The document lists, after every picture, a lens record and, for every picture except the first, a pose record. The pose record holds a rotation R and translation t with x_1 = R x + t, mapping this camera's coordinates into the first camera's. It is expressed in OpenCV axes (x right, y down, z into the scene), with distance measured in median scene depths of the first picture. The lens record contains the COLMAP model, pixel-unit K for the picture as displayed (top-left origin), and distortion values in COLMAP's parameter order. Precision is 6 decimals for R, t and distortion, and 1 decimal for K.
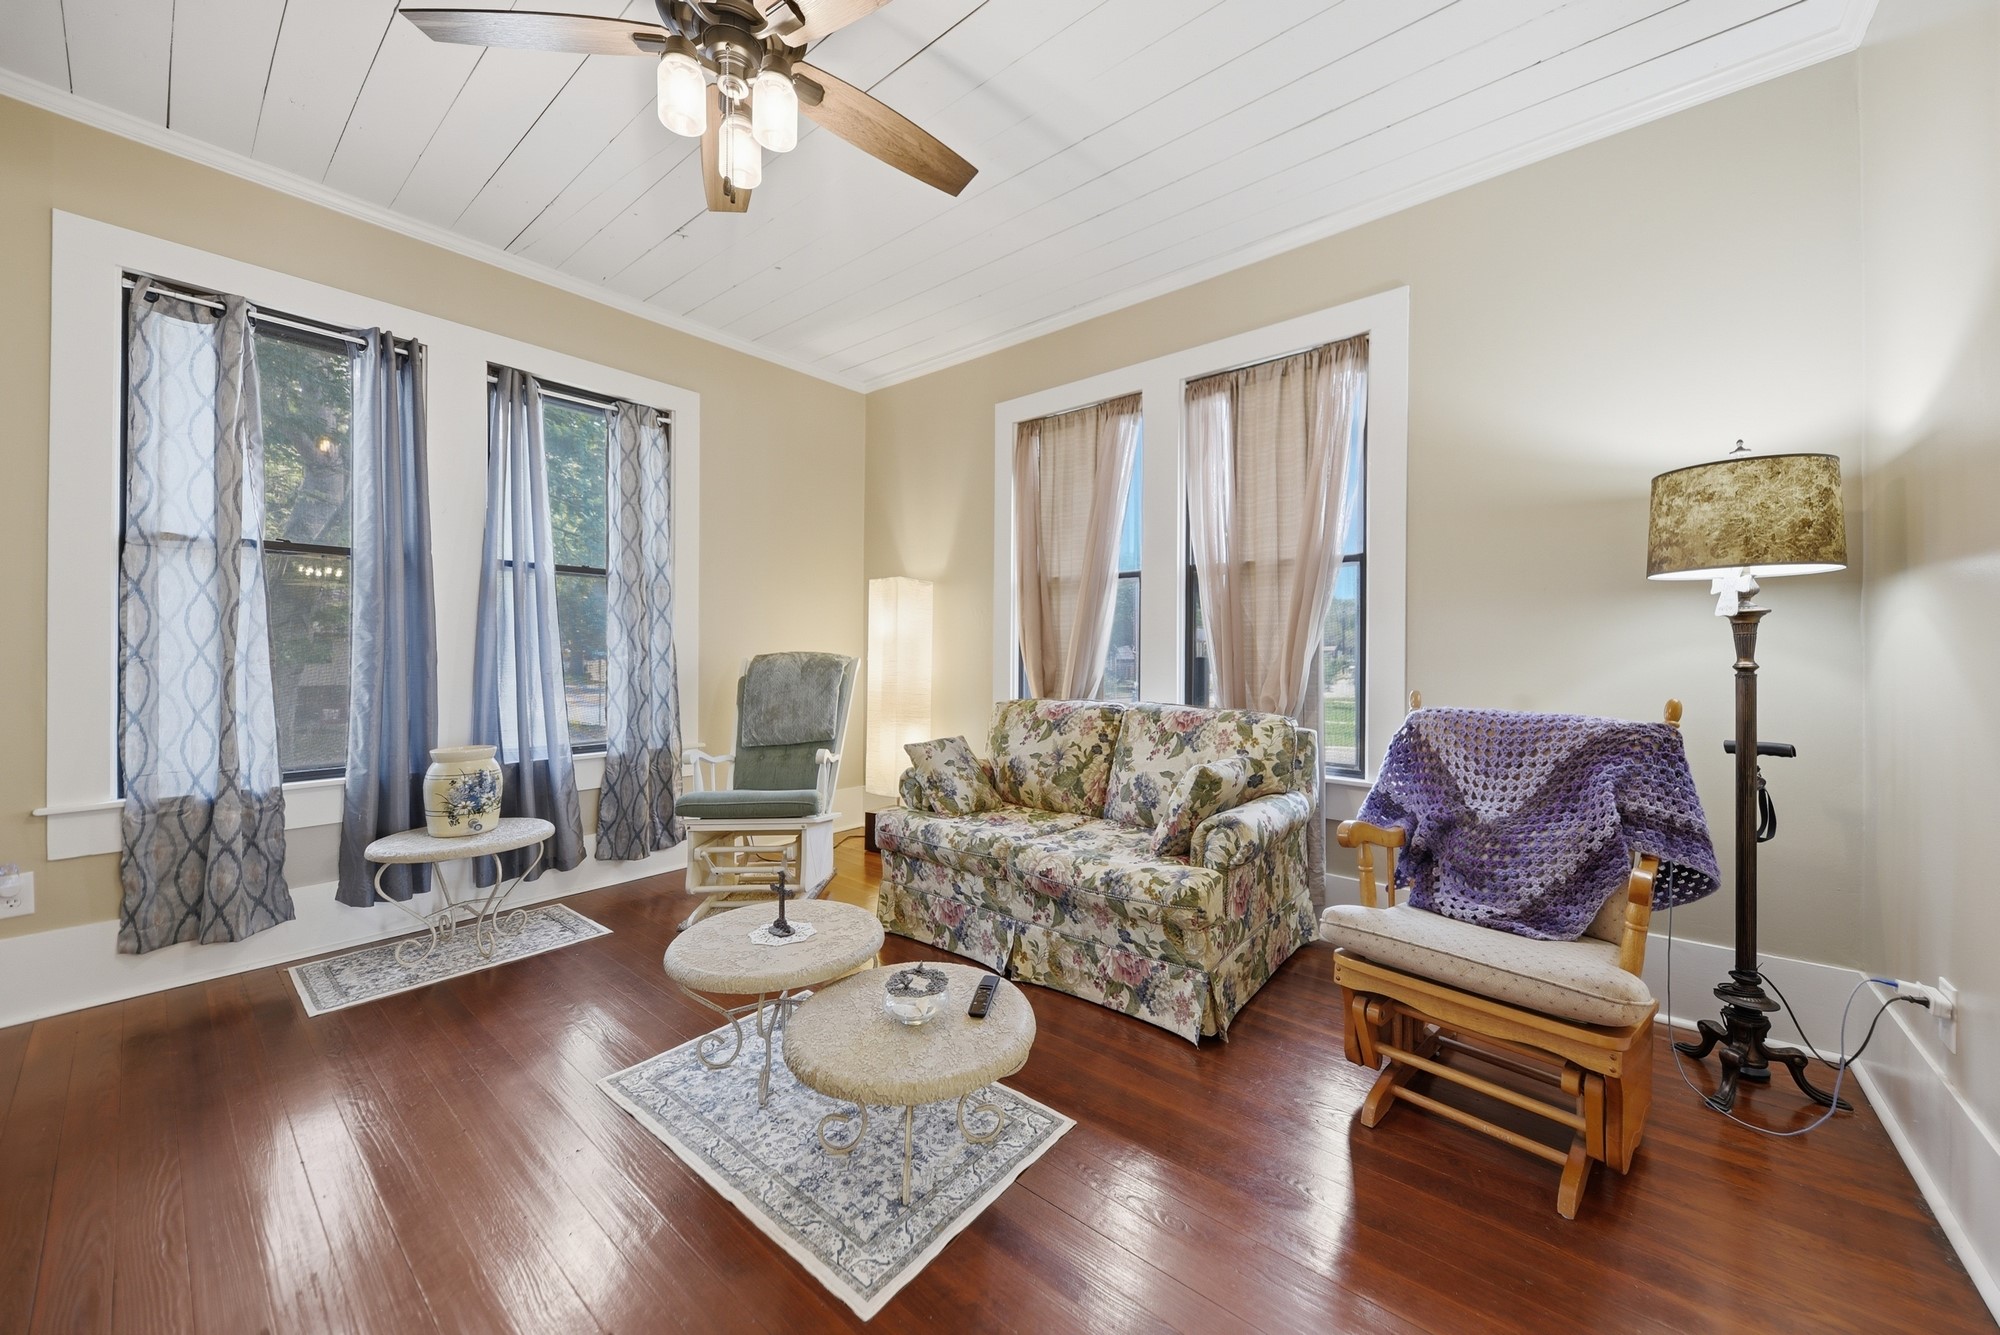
lens RADIAL K [[717.6, 0, 1036.4], [0, 717.6, 651.8], [0, 0, 1]] dist [0.004369, -0.003357]
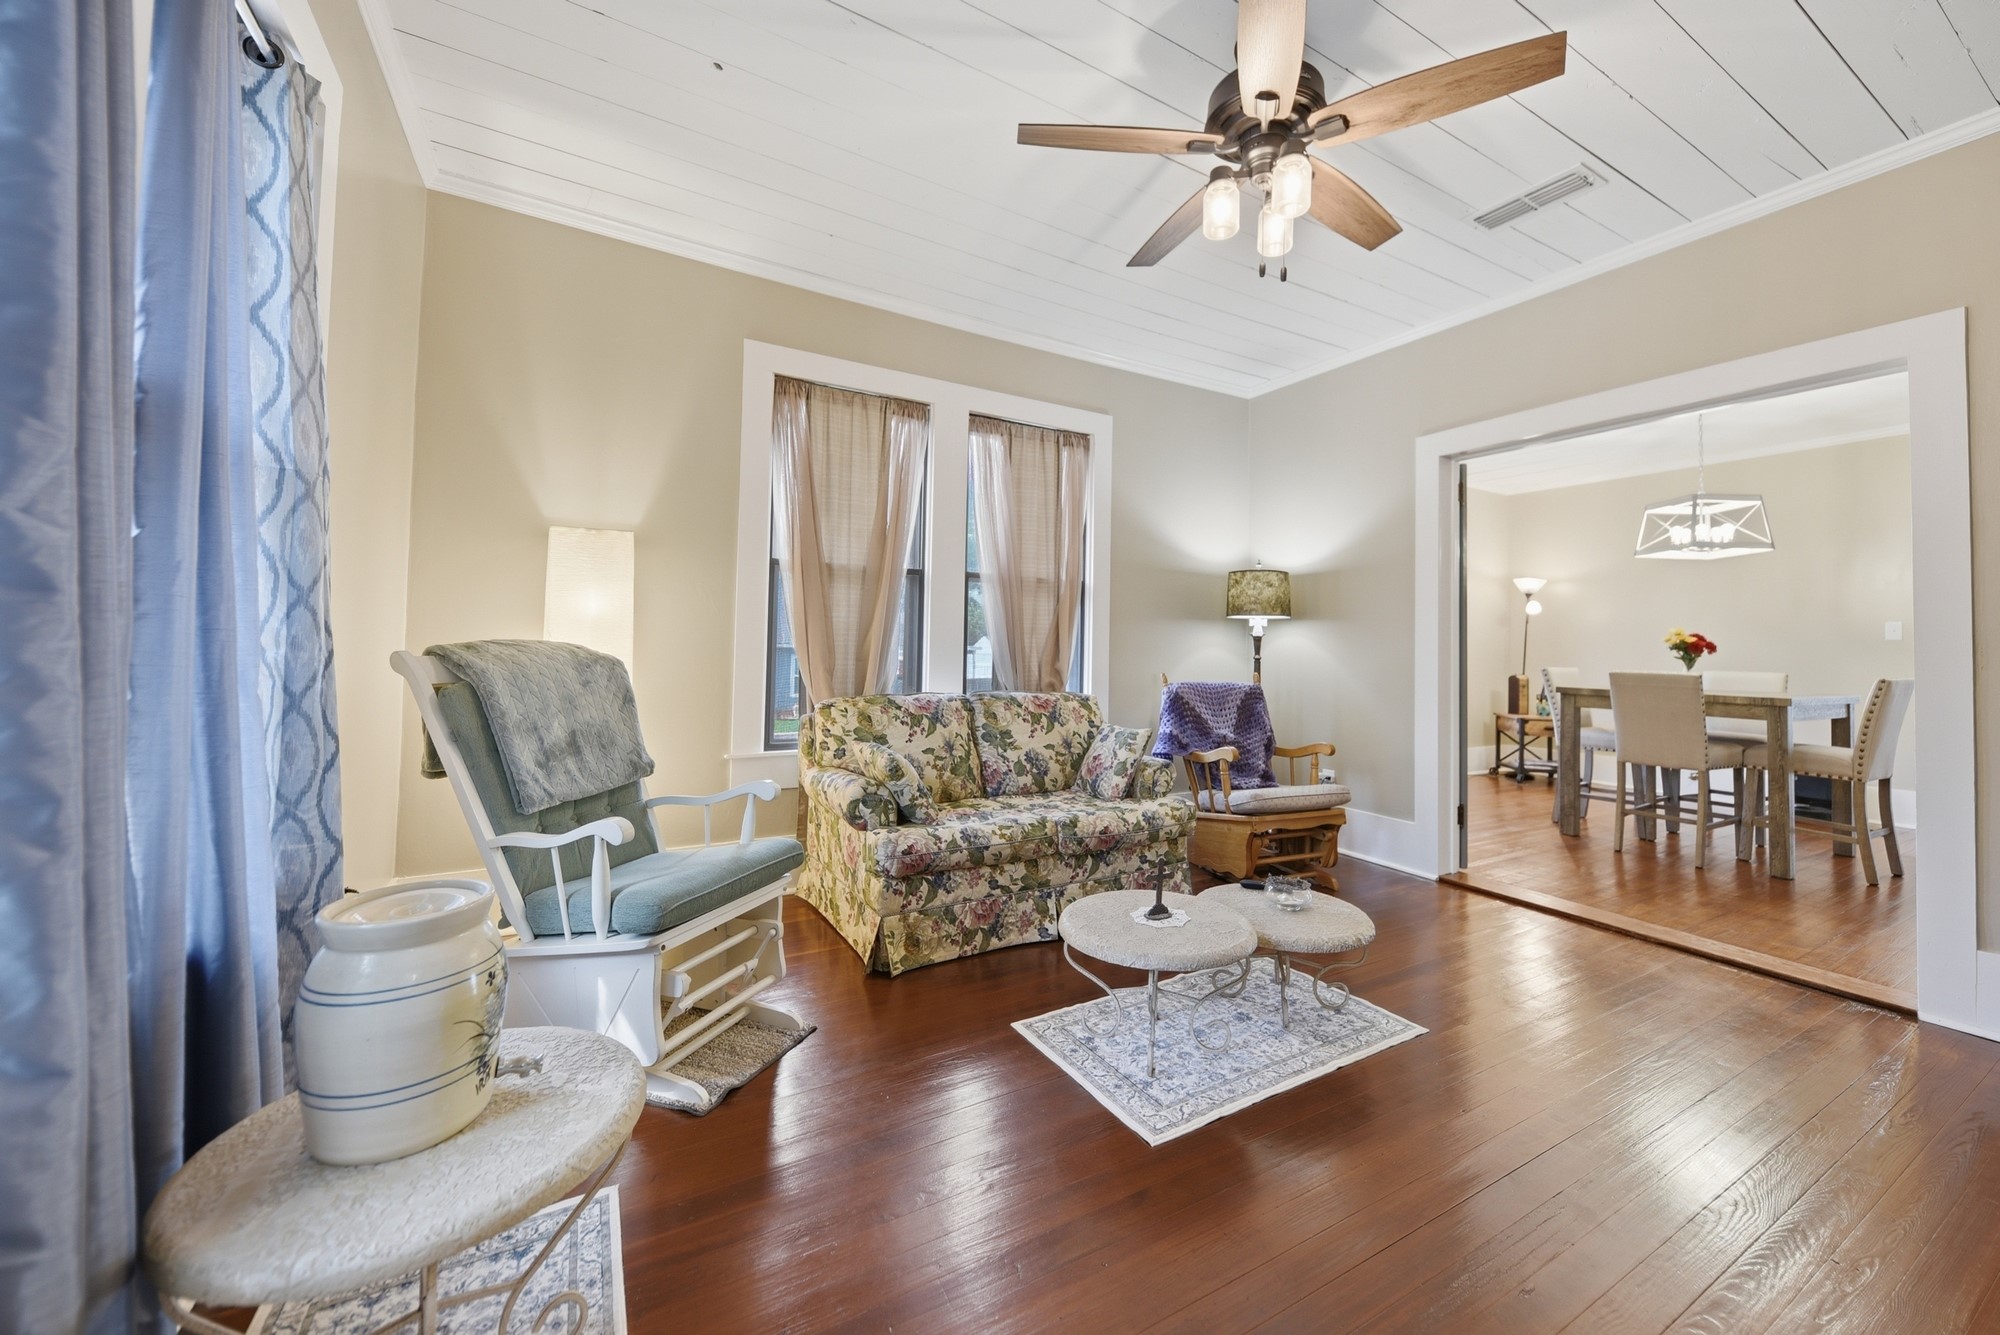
lens RADIAL K [[717.6, 0, 1017.5], [0, 717.6, 655.6], [0, 0, 1]] dist [0.004369, -0.003357]
pose [[0.387245, -0.001826, 0.921975, -0.969362], [-0.013946, 0.999872, 0.007838, 0.003282], [-0.921872, -0.015893, 0.387170, 0.559097]]
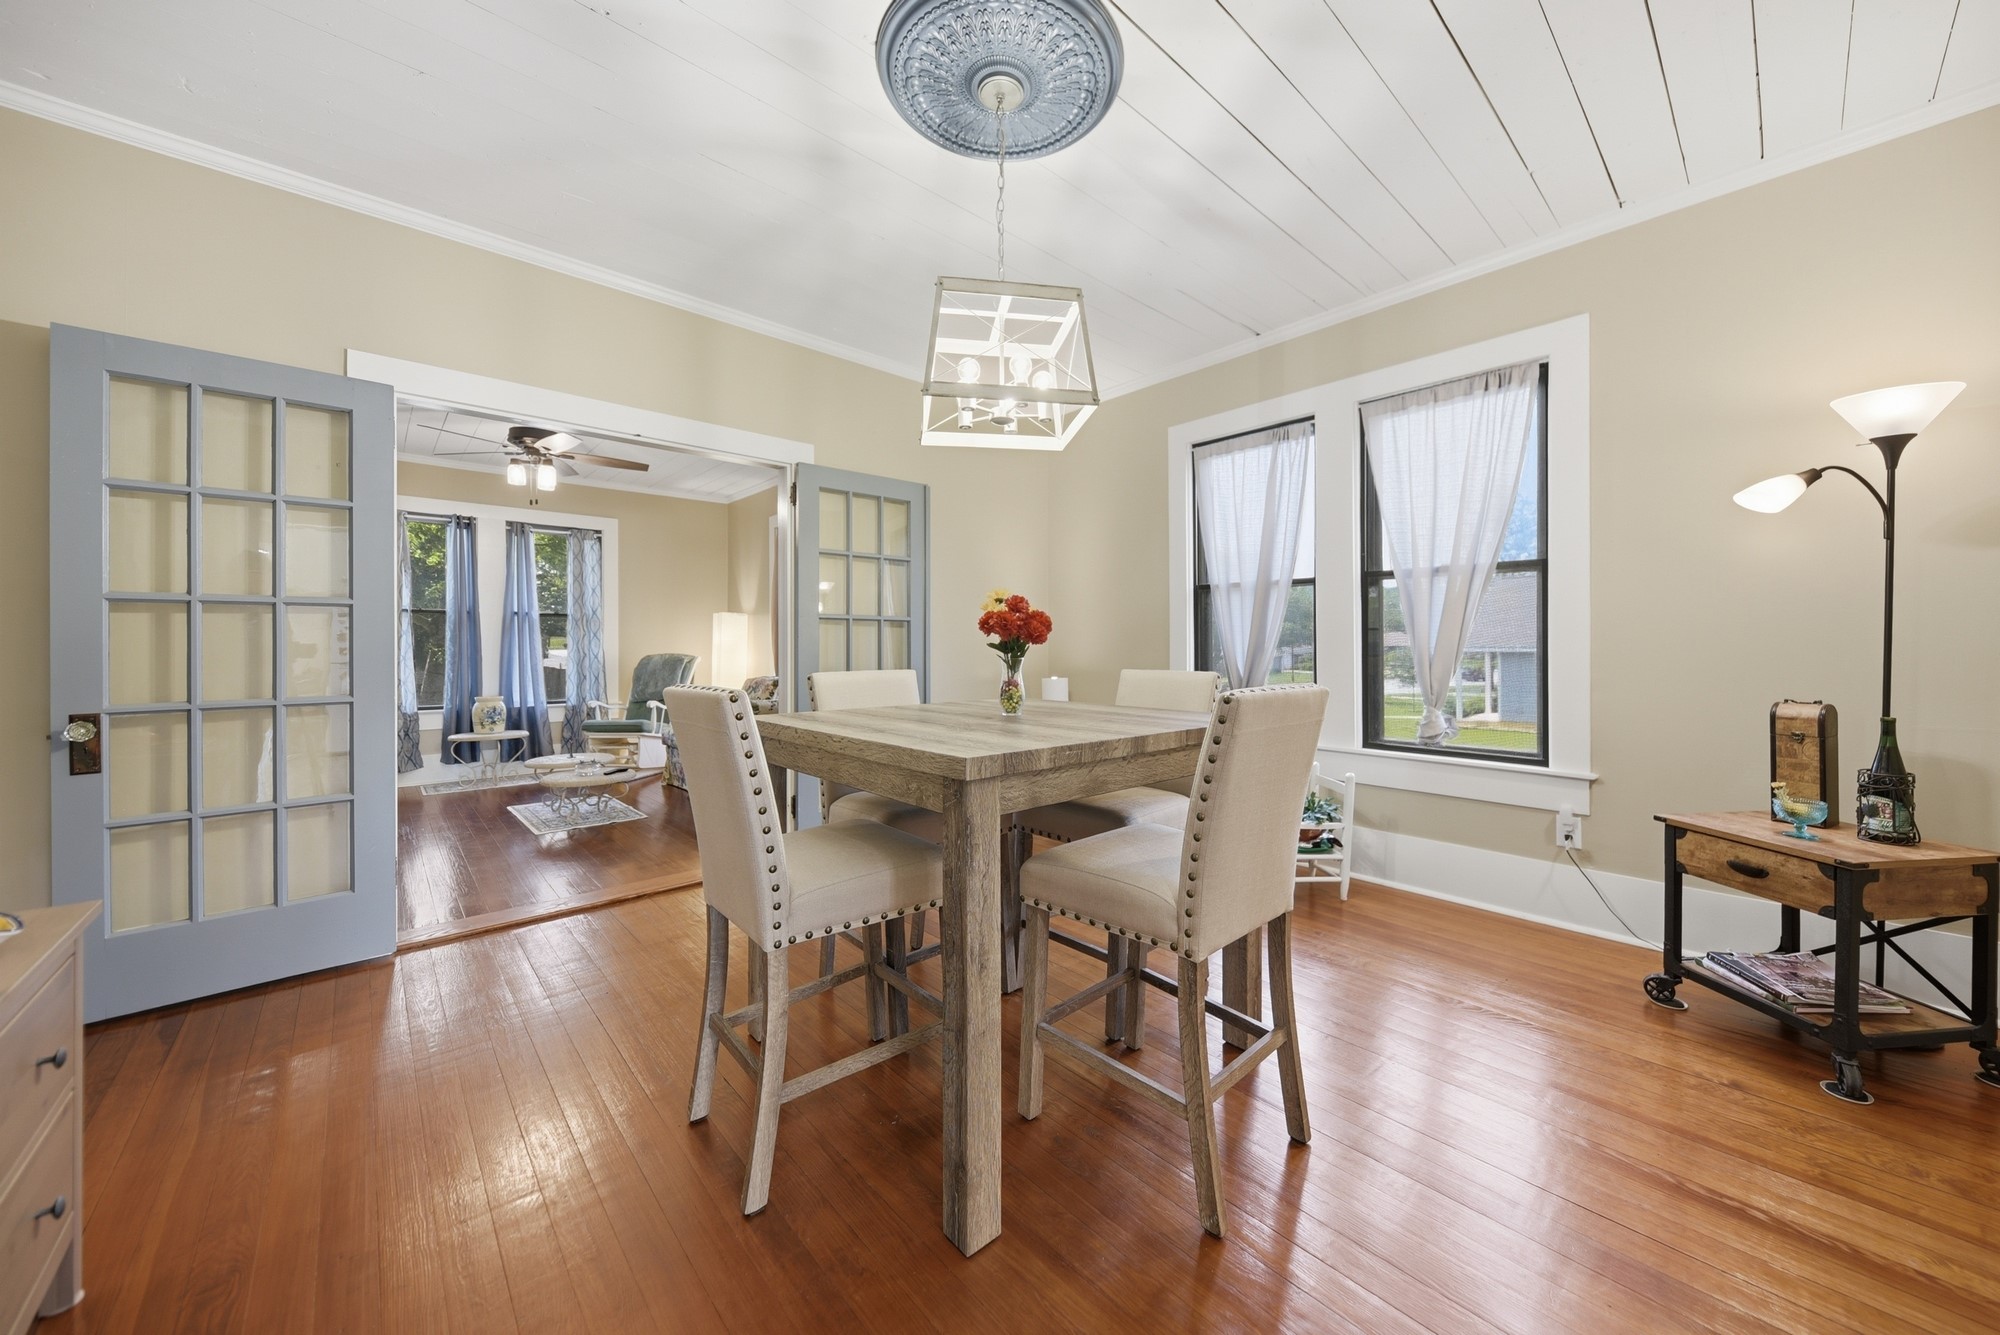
lens RADIAL K [[717.6, 0, 1051.2], [0, 717.6, 646.9], [0, 0, 1]] dist [0.004369, -0.003357]
pose [[0.991054, -0.005310, -0.133358, 1.271059], [0.004964, 0.999983, -0.002928, -0.008909], [0.133372, 0.002240, 0.991064, -1.020727]]
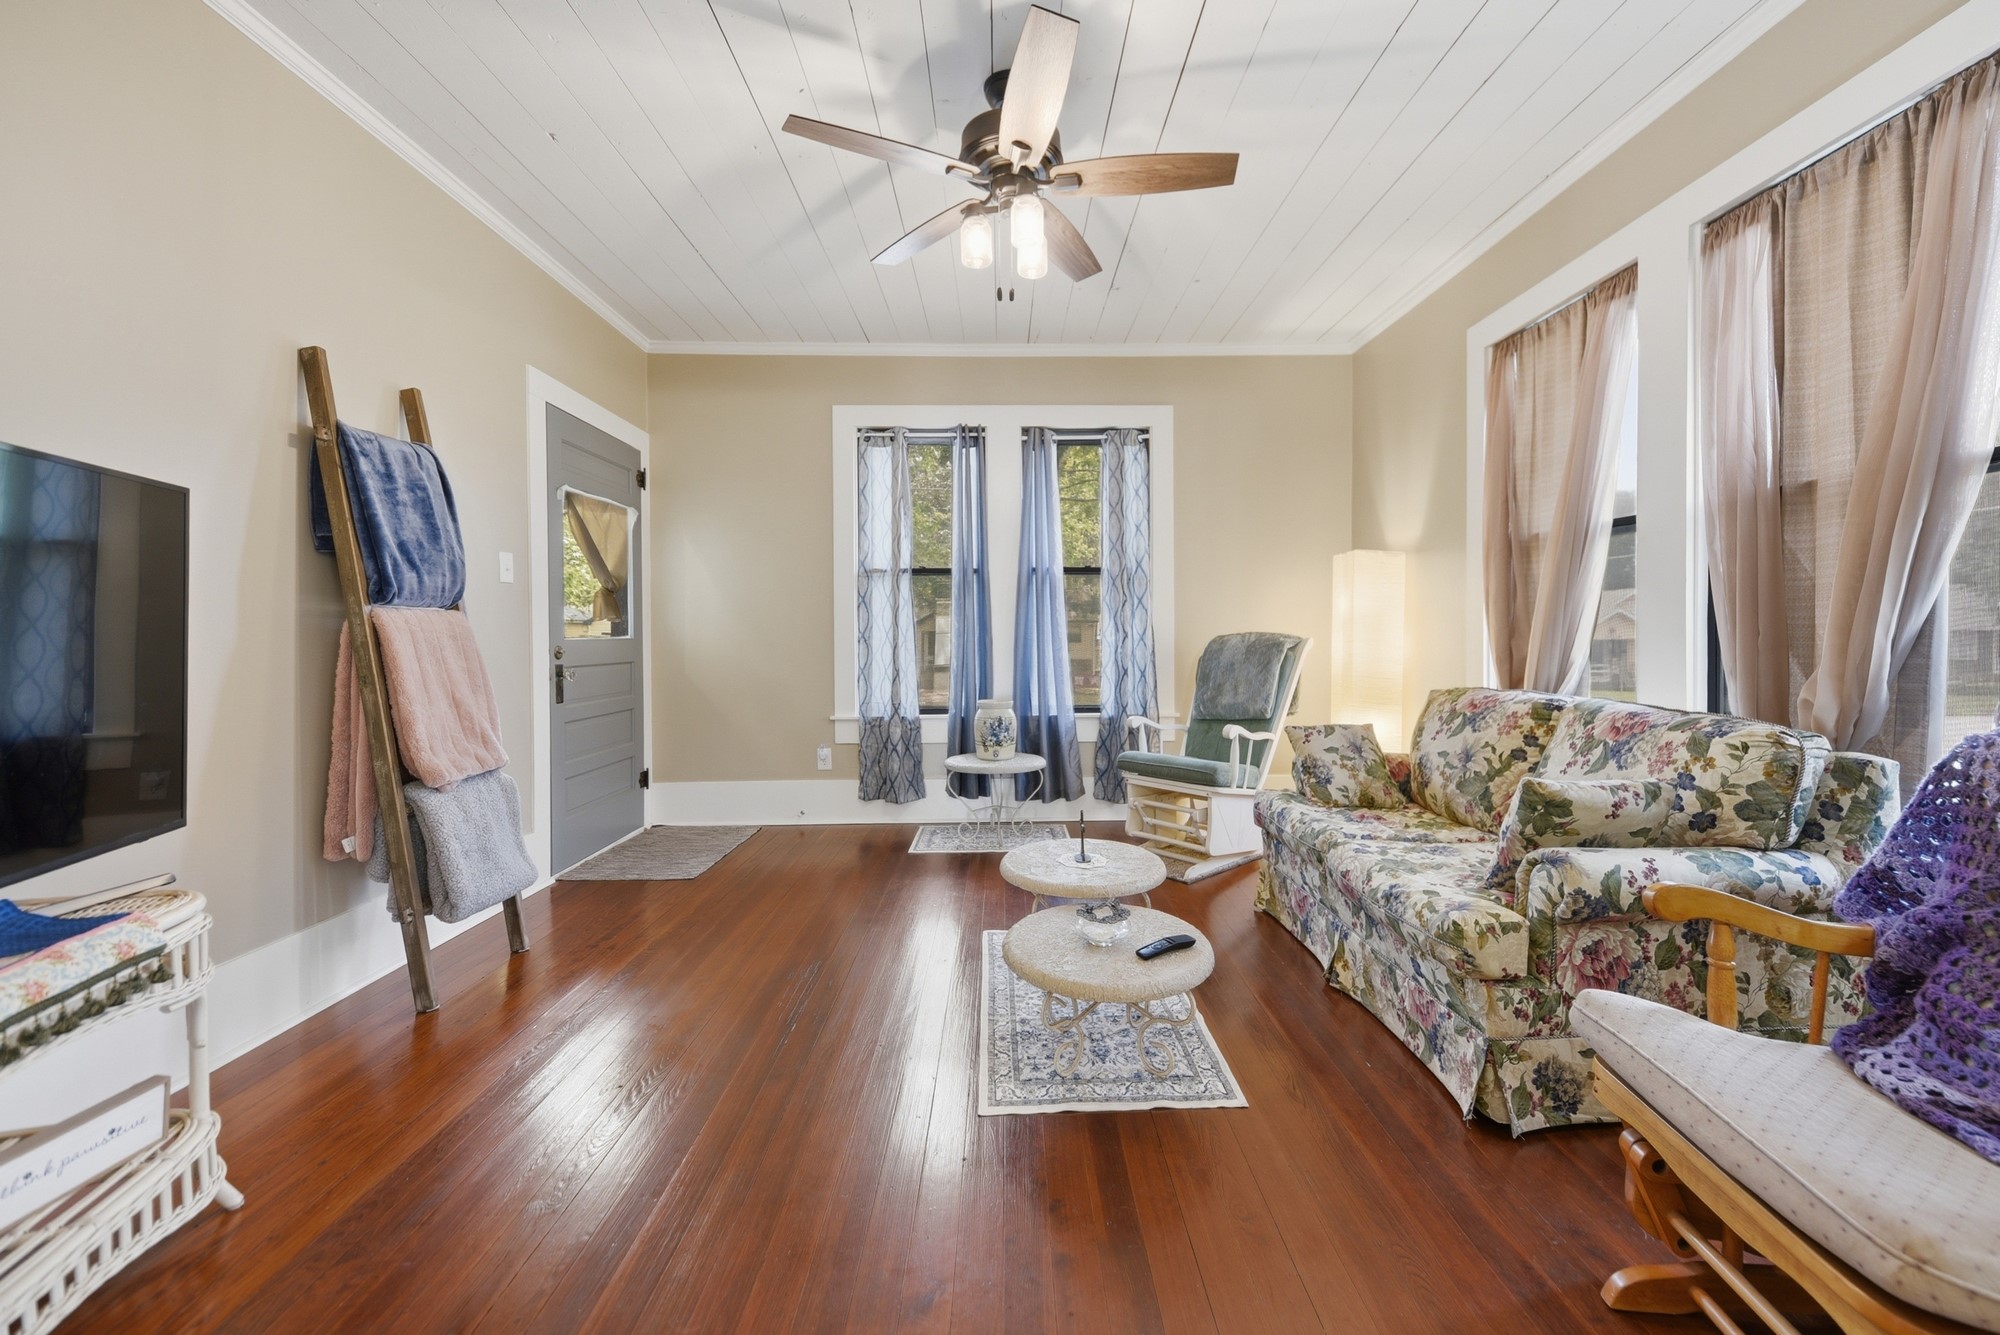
lens RADIAL K [[761.2, 0, 1011.6], [0, 761.2, 640.3], [0, 0, 1]] dist [-0.003947, -0.002373]
pose [[0.629730, 0.000204, -0.776814, 0.412169], [0.007916, 0.999946, 0.006680, 0.001958], [0.776774, -0.010356, 0.629695, 0.057562]]
